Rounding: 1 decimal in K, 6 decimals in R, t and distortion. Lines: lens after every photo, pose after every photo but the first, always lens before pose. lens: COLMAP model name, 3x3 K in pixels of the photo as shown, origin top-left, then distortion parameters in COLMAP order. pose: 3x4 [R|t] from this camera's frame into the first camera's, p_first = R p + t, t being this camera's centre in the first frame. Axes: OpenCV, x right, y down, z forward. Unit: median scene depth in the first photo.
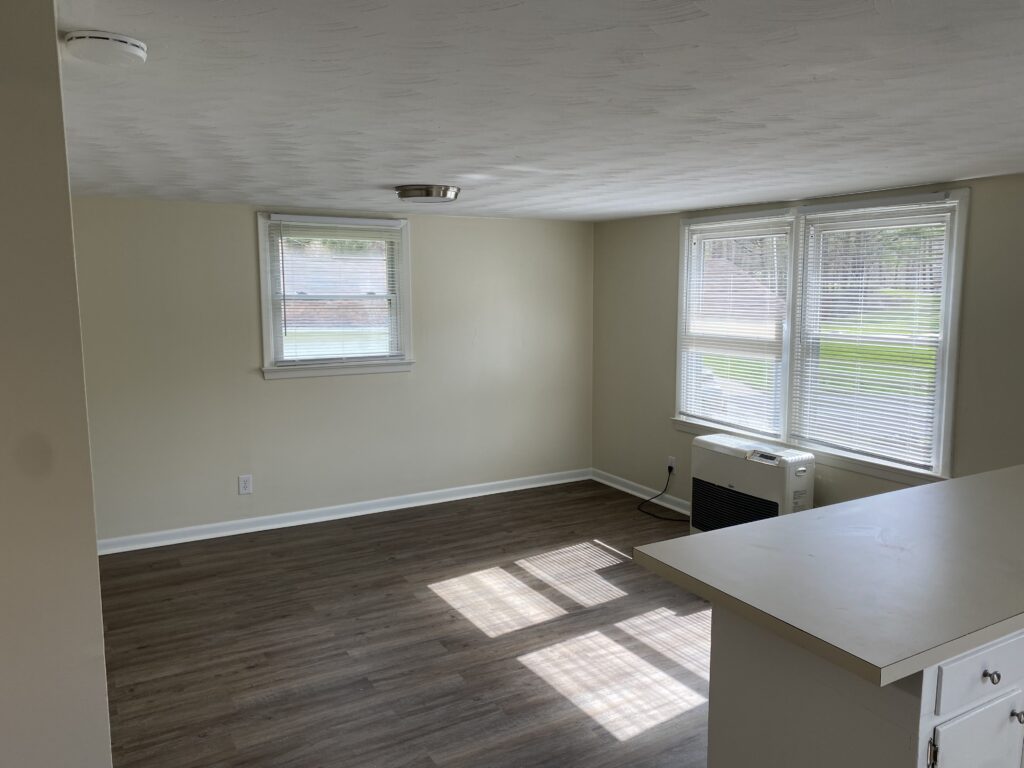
lens RADIAL K [[787.3, 0, 509.6], [0, 787.3, 376.2], [0, 0, 1]] dist [0.028114, -0.000248]
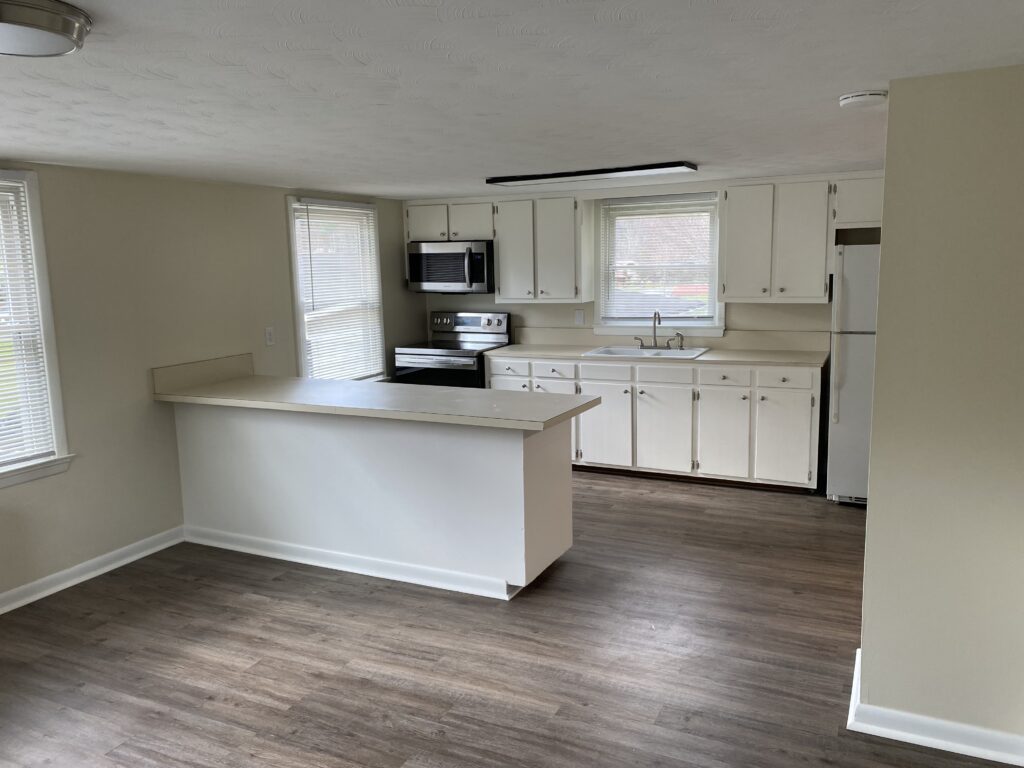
lens RADIAL K [[787.3, 0, 509.9], [0, 787.3, 388.7], [0, 0, 1]] dist [0.028114, -0.000248]
pose [[-0.548645, -0.127710, 0.826244, -0.811563], [0.115406, 0.967235, 0.226135, -0.164814], [-0.828052, 0.219421, -0.515930, 1.386683]]
